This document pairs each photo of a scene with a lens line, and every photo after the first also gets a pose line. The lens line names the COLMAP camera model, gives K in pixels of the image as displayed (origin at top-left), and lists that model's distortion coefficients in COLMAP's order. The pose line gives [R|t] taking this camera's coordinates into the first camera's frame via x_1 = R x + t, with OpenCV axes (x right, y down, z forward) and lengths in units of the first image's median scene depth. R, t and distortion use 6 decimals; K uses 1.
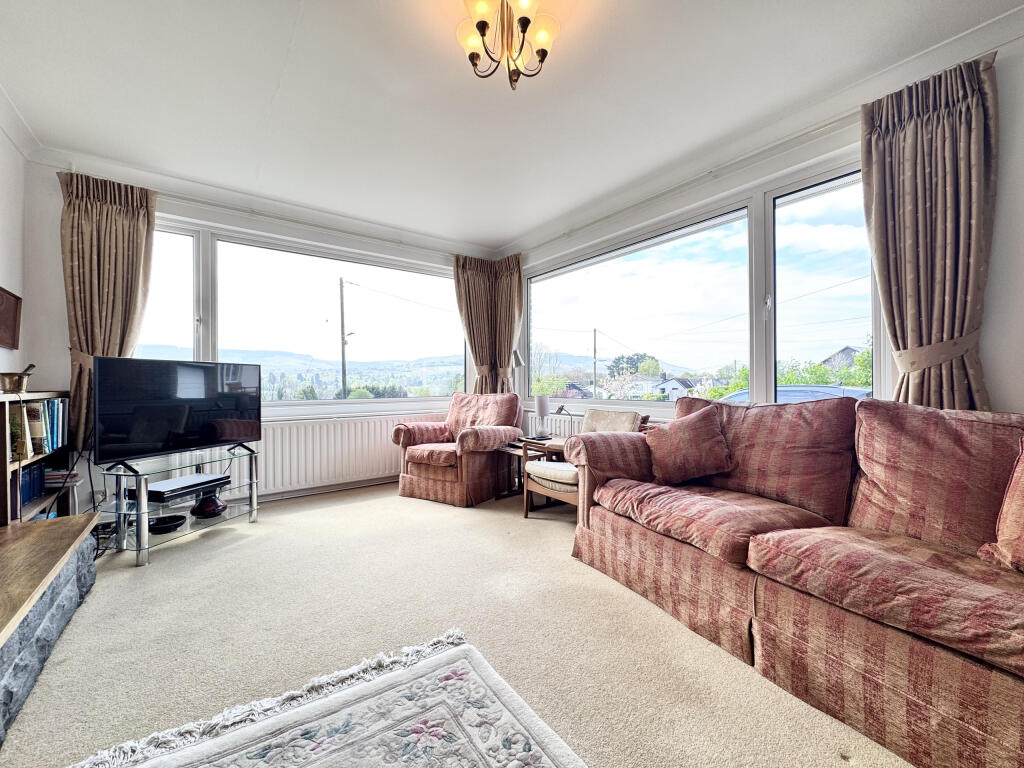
lens RADIAL K [[407.2, 0, 510.7], [0, 407.2, 382.7], [0, 0, 1]] dist [-0.003840, 0.000256]
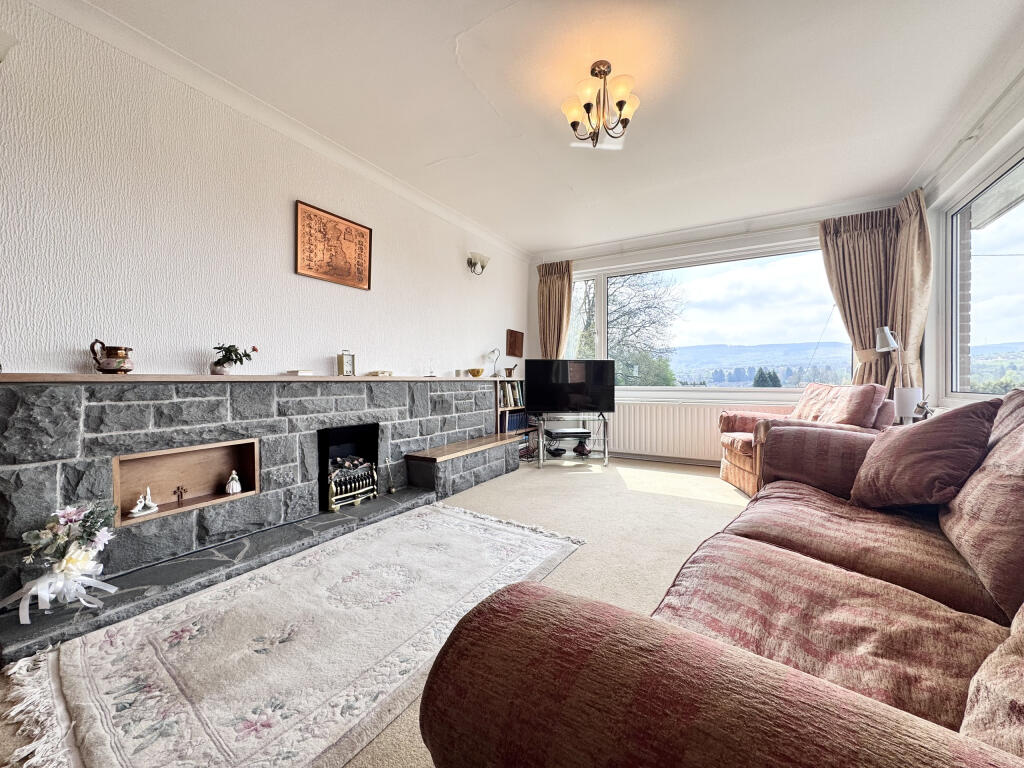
lens RADIAL K [[407.2, 0, 509.1], [0, 407.2, 377.4], [0, 0, 1]] dist [-0.003840, 0.000256]
pose [[0.383734, 0.002786, -0.923439, 0.595136], [-0.001155, 0.999996, 0.002537, 0.015565], [0.923443, 0.000093, 0.383736, 0.104362]]
